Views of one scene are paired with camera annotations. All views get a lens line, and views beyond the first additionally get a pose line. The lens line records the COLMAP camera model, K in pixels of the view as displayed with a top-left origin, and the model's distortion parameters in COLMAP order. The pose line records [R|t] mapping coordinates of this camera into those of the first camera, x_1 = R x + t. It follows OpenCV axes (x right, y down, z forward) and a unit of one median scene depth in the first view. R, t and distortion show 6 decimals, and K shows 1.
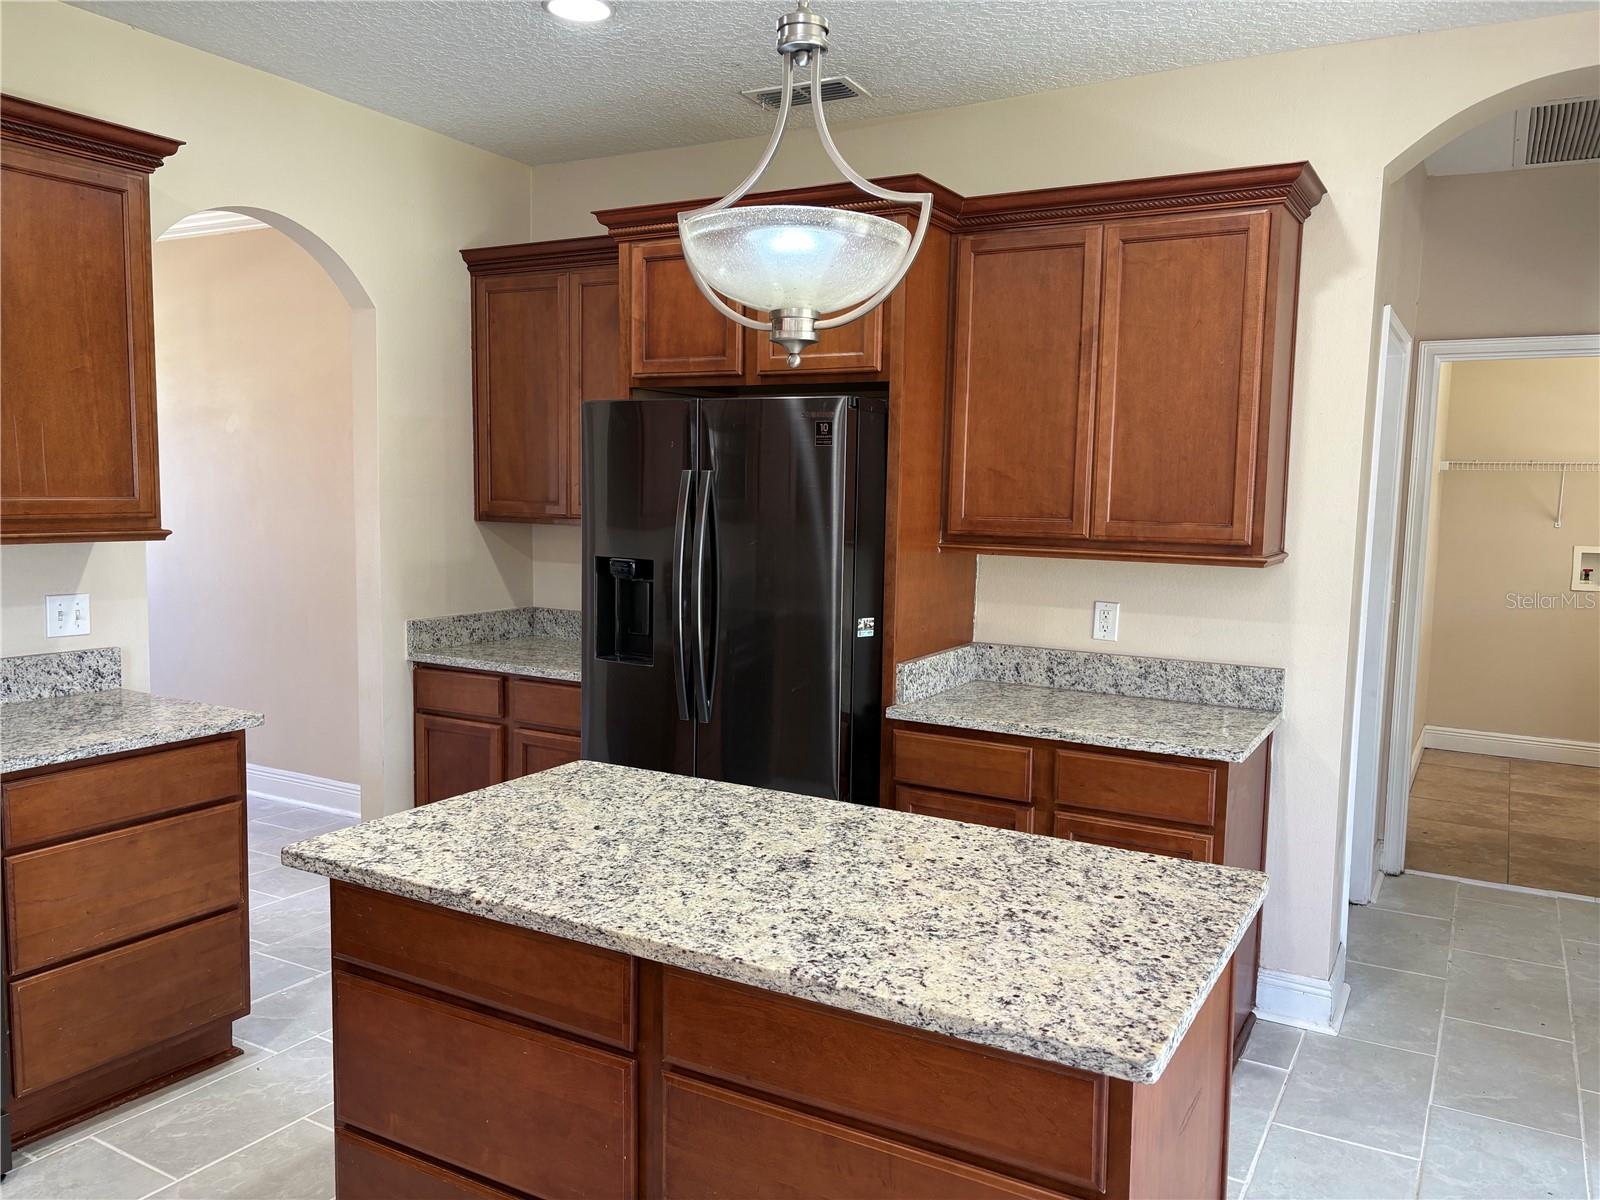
lens RADIAL K [[1202.0, 0, 802.9], [0, 1202.0, 601.5], [0, 0, 1]] dist [0.060576, -0.070573]
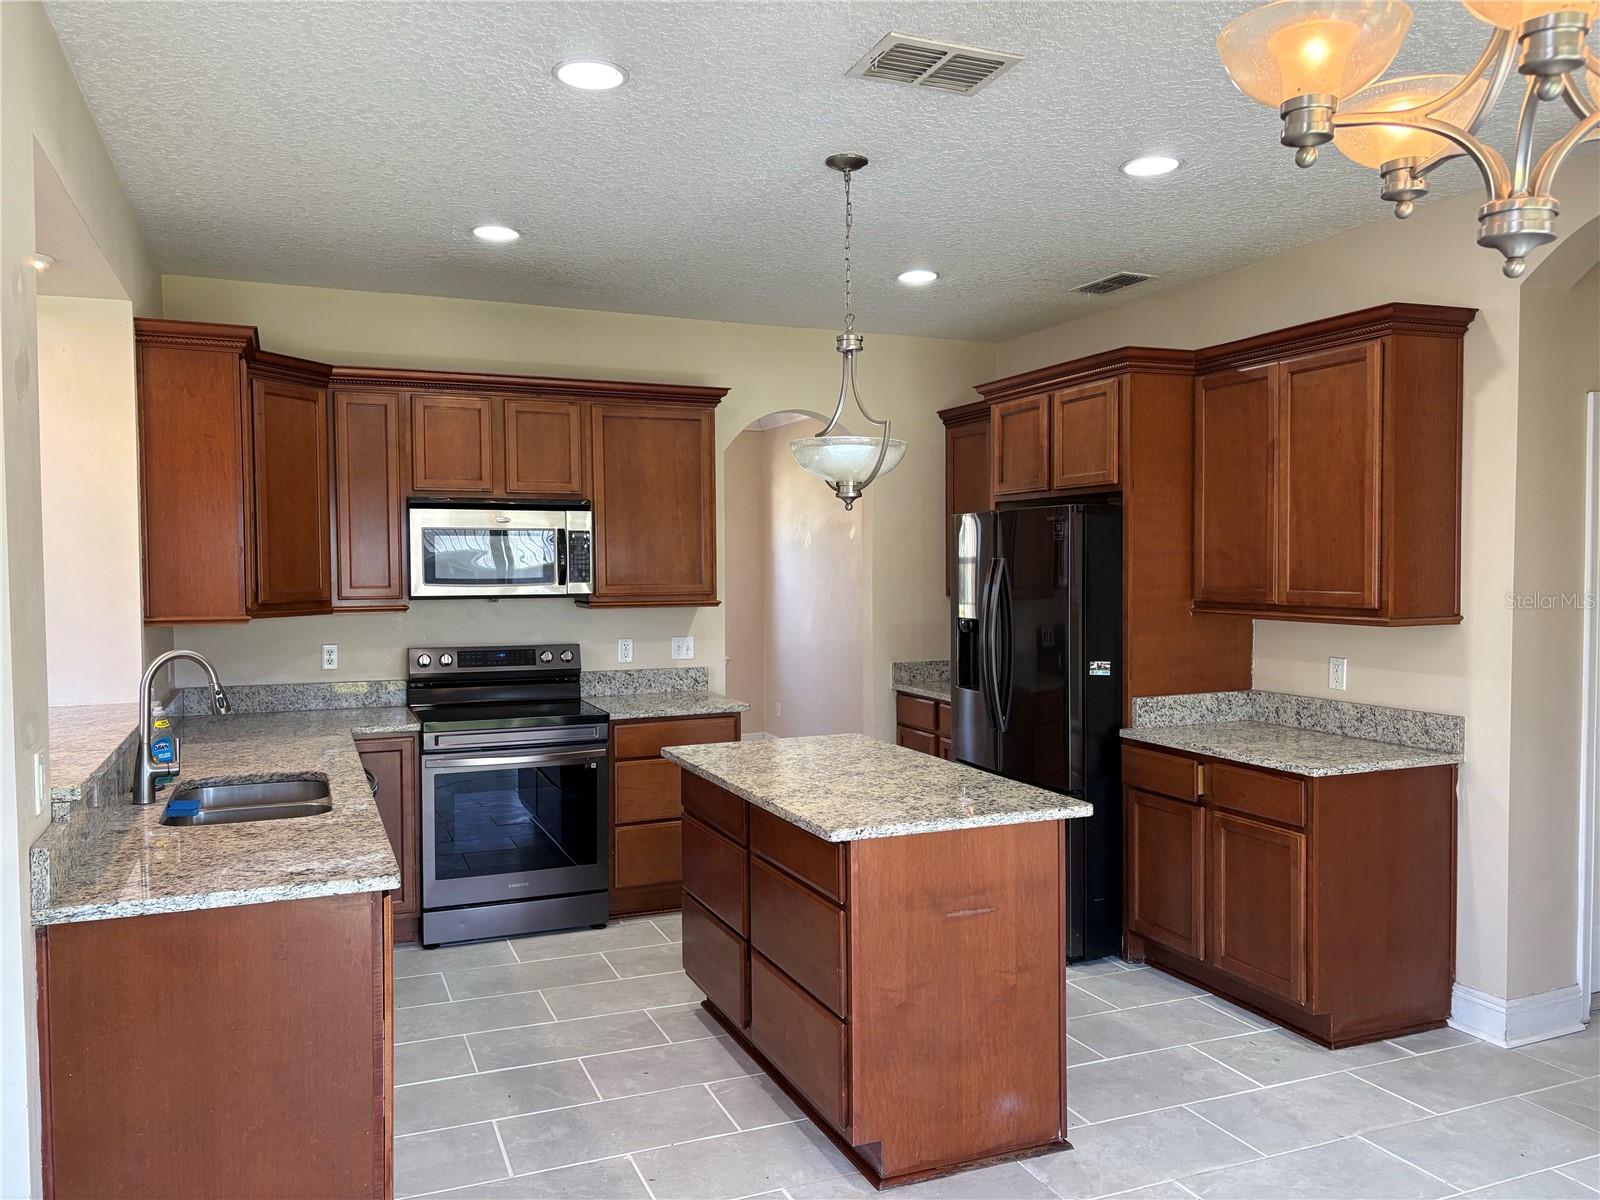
lens RADIAL K [[1202.0, 0, 804.9], [0, 1202.0, 602.8], [0, 0, 1]] dist [0.060576, -0.070573]
pose [[0.792938, -0.004361, -0.609287, 0.680250], [-0.036100, 0.997882, -0.054123, 0.036475], [0.608232, 0.064911, 0.791101, -0.335981]]
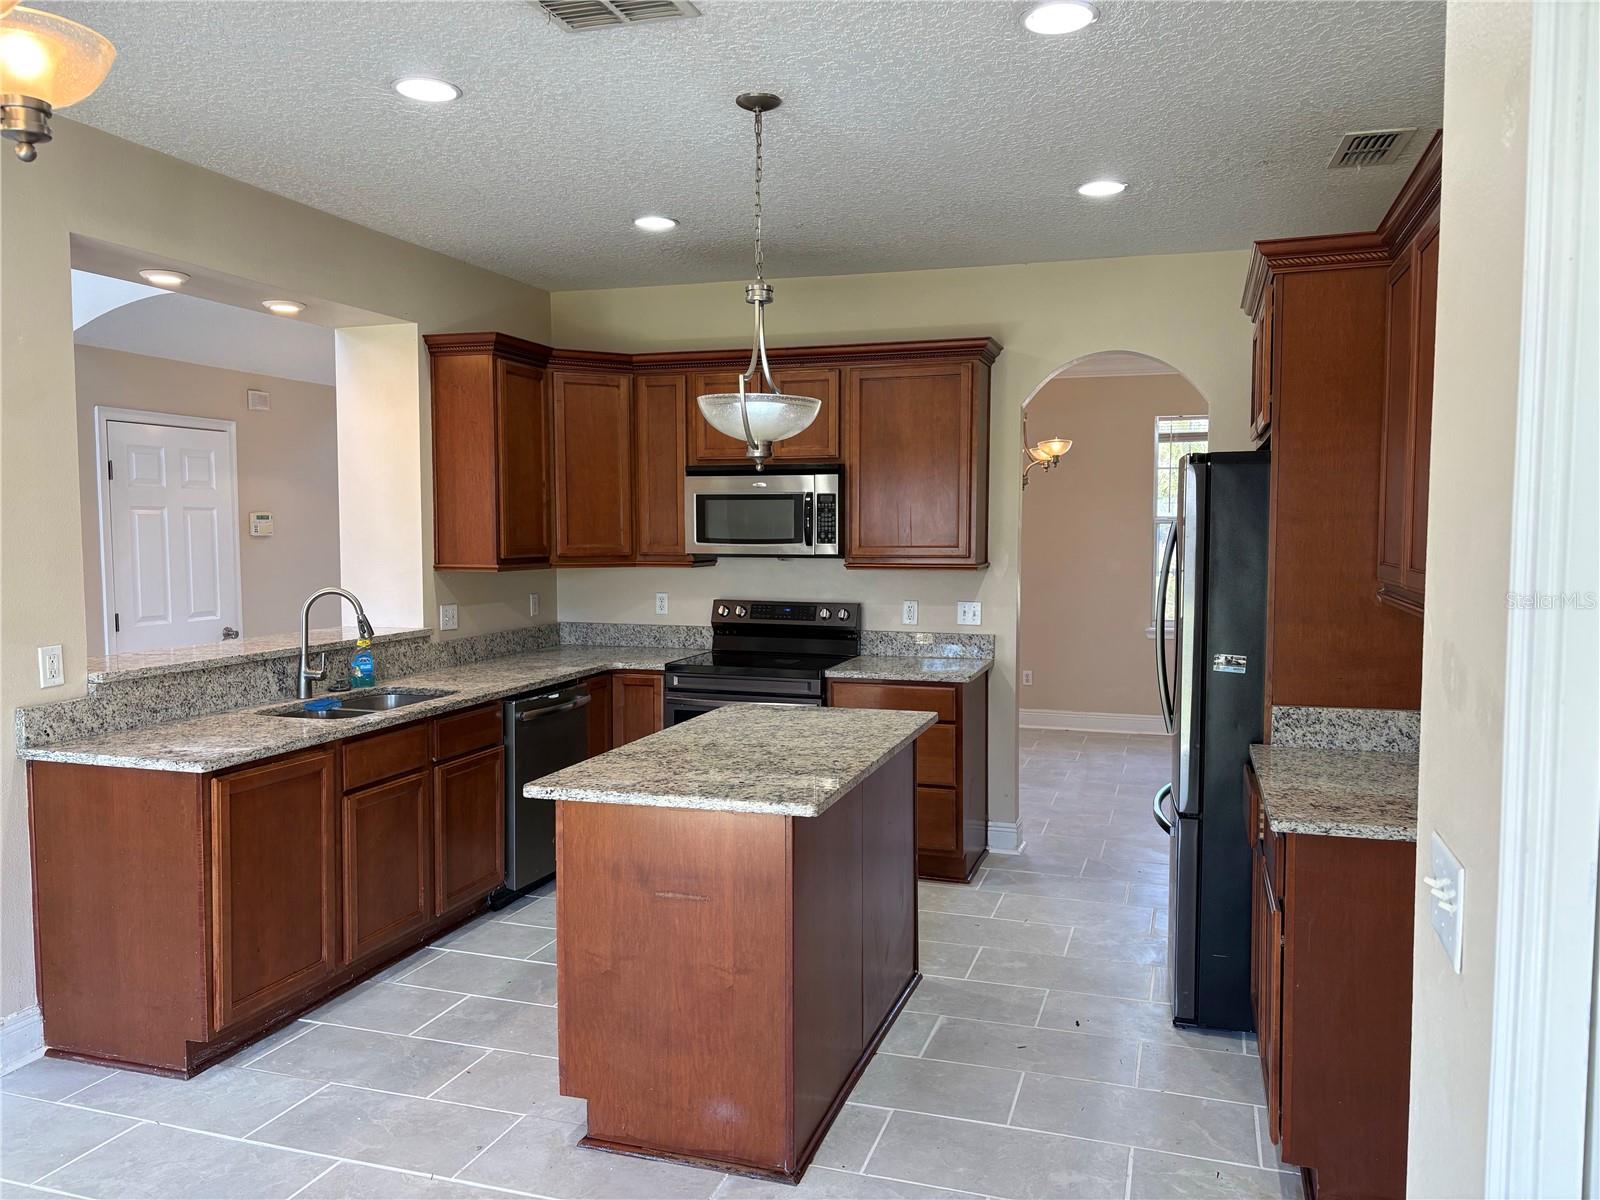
lens RADIAL K [[1202.0, 0, 813.4], [0, 1202.0, 603.1], [0, 0, 1]] dist [0.060576, -0.070573]
pose [[0.214180, 0.043096, -0.975843, 1.111892], [-0.088761, 0.995752, 0.024494, -0.027908], [0.972753, 0.081371, 0.217095, 0.428963]]
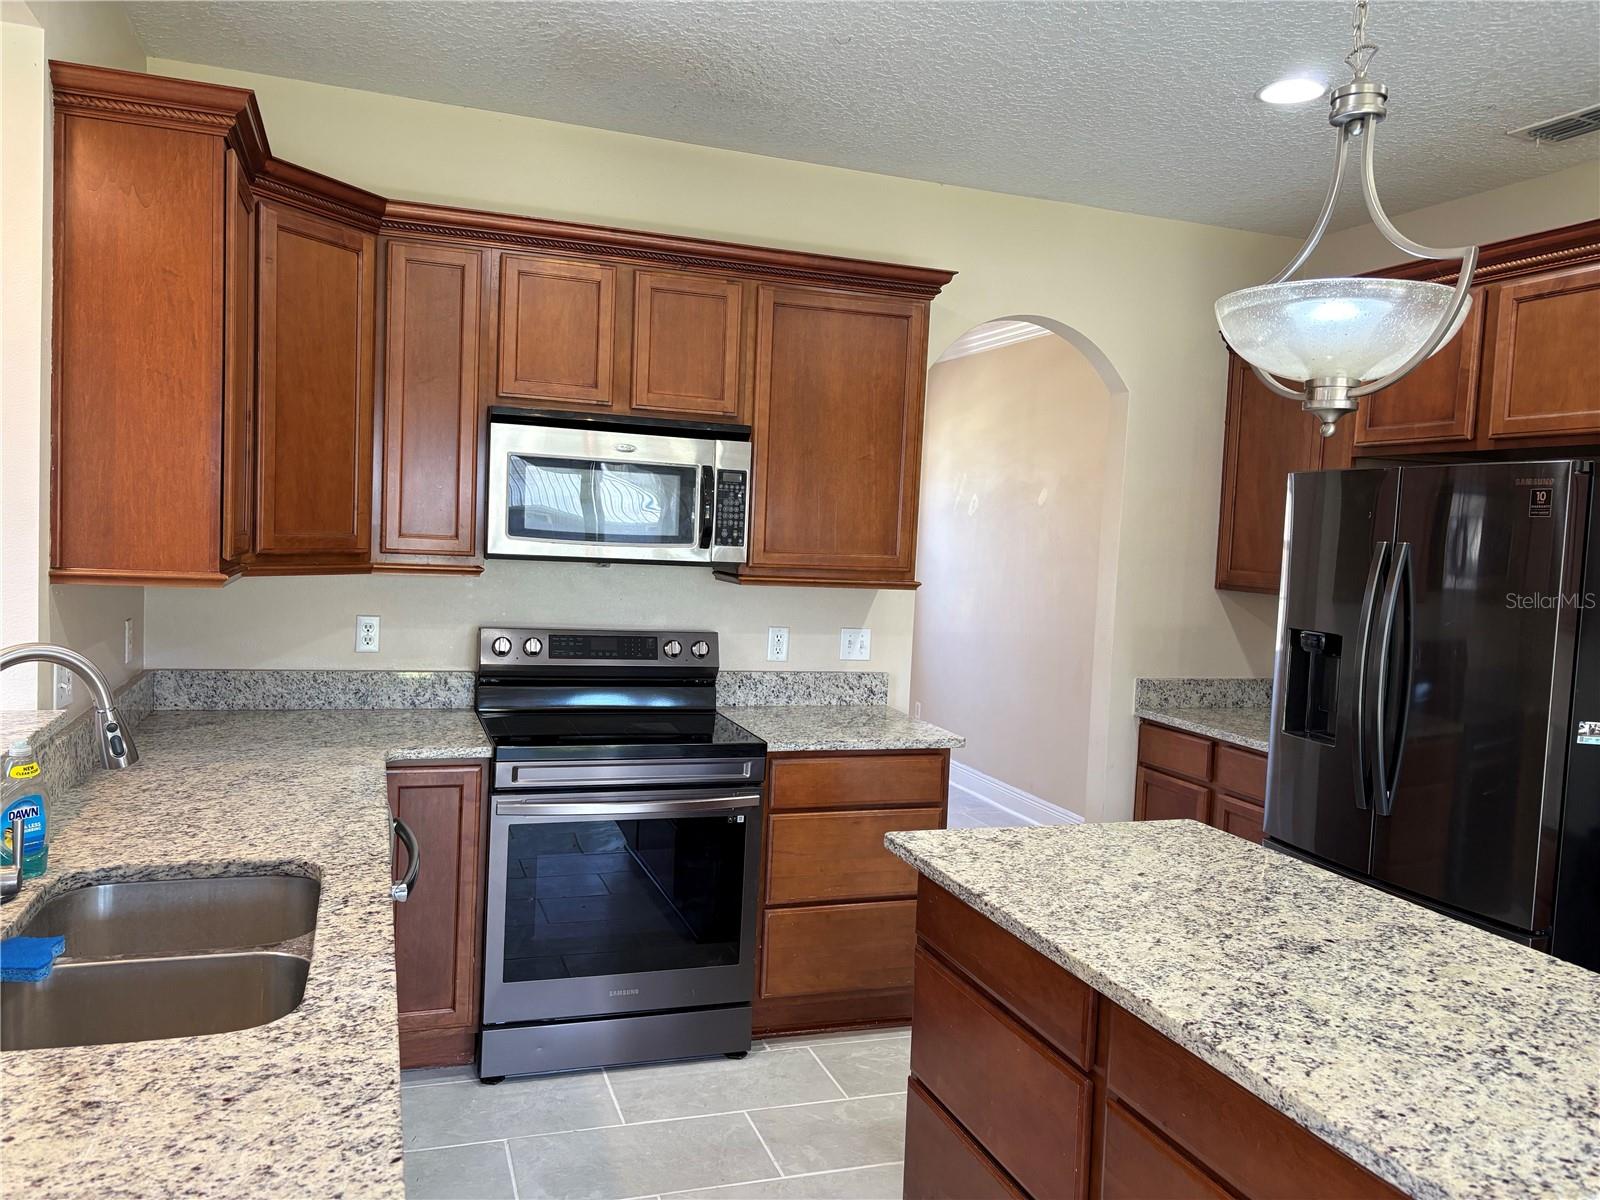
lens RADIAL K [[1202.0, 0, 804.7], [0, 1202.0, 603.7], [0, 0, 1]] dist [0.060576, -0.070573]
pose [[0.755670, 0.055705, -0.652579, 0.201252], [-0.092971, 0.995410, -0.022688, 0.002231], [0.648320, 0.077815, 0.757381, -0.008963]]
